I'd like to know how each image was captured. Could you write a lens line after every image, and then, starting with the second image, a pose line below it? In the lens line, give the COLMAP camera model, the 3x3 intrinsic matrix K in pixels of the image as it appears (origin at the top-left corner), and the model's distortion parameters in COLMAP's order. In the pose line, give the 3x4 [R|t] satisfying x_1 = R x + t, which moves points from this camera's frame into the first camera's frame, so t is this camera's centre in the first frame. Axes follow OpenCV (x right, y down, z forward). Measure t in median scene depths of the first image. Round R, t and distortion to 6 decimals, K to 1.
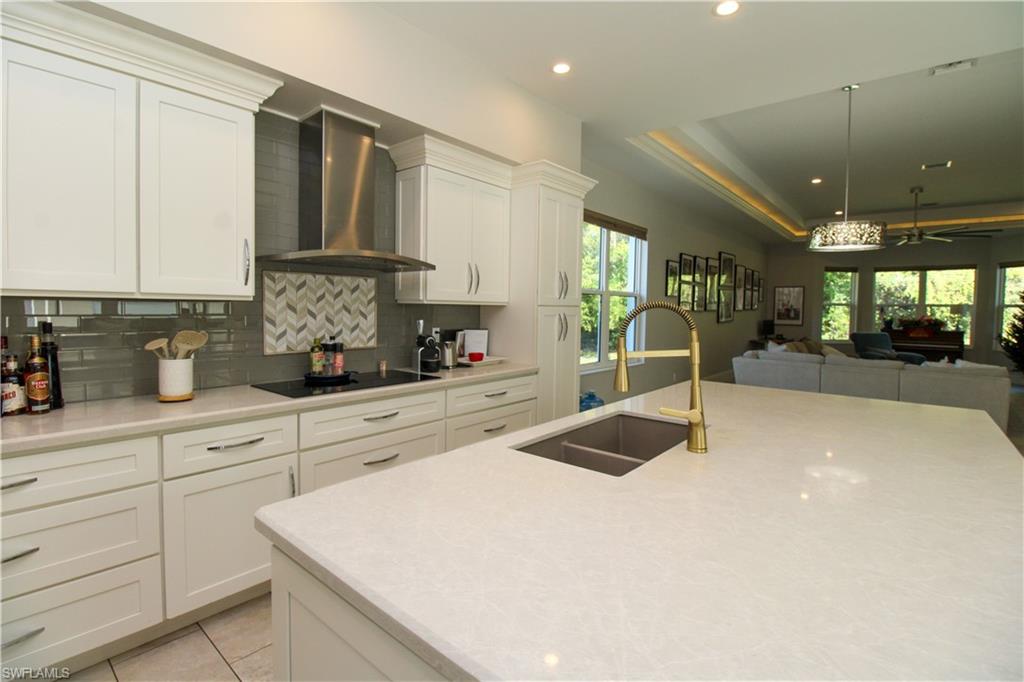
lens RADIAL K [[470.2, 0, 509.6], [0, 470.2, 324.9], [0, 0, 1]] dist [0.001960, -0.014467]
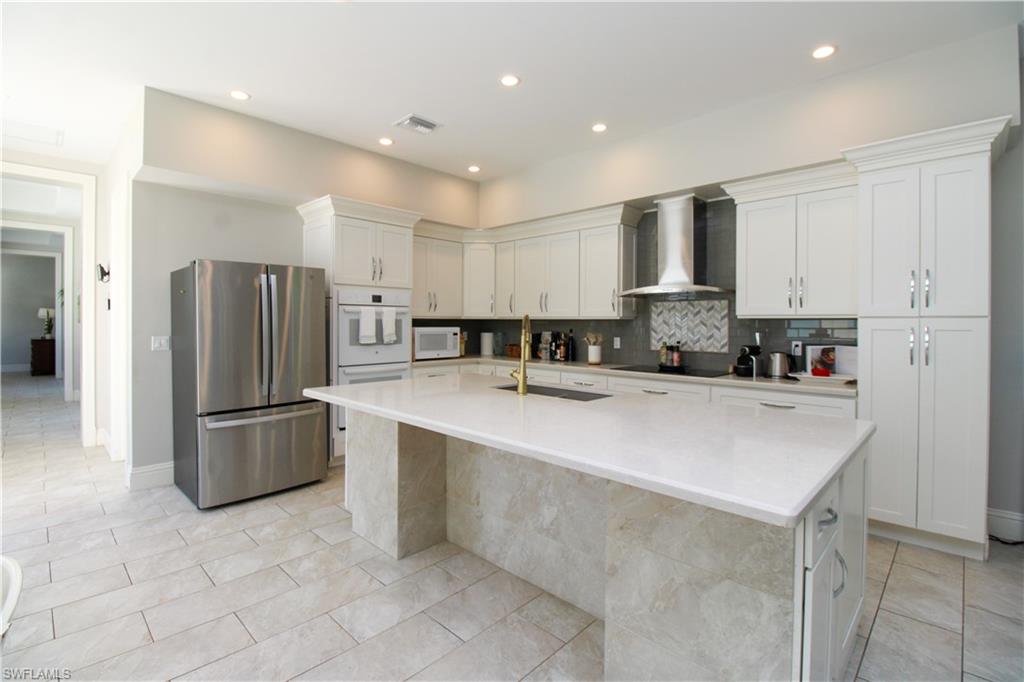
lens RADIAL K [[470.2, 0, 509.6], [0, 470.2, 324.9], [0, 0, 1]] dist [0.001960, -0.014467]
pose [[-0.065461, -0.010490, -0.997800, 1.048936], [-0.042138, 0.999082, -0.007739, 0.005314], [0.996965, 0.041539, -0.065843, 0.495592]]
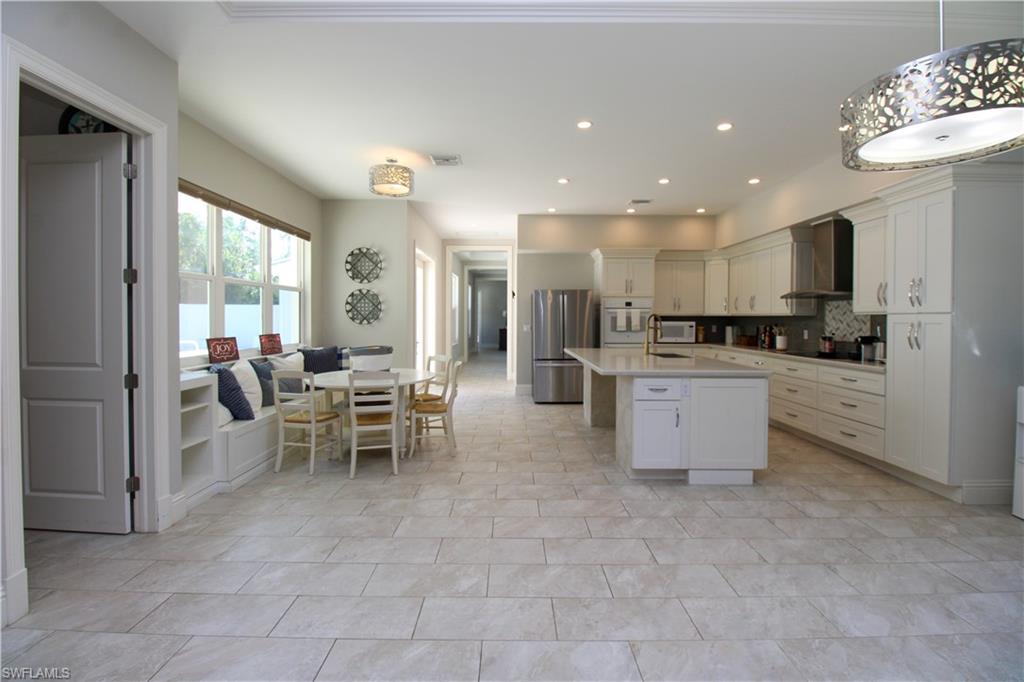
lens RADIAL K [[474.8, 0, 510.2], [0, 474.8, 324.6], [0, 0, 1]] dist [0.002760, -0.014739]
pose [[-0.762495, -0.008770, -0.646934, 1.661714], [-0.039278, 0.998691, 0.032755, -0.019758], [0.645800, 0.050386, -0.761842, 1.443268]]
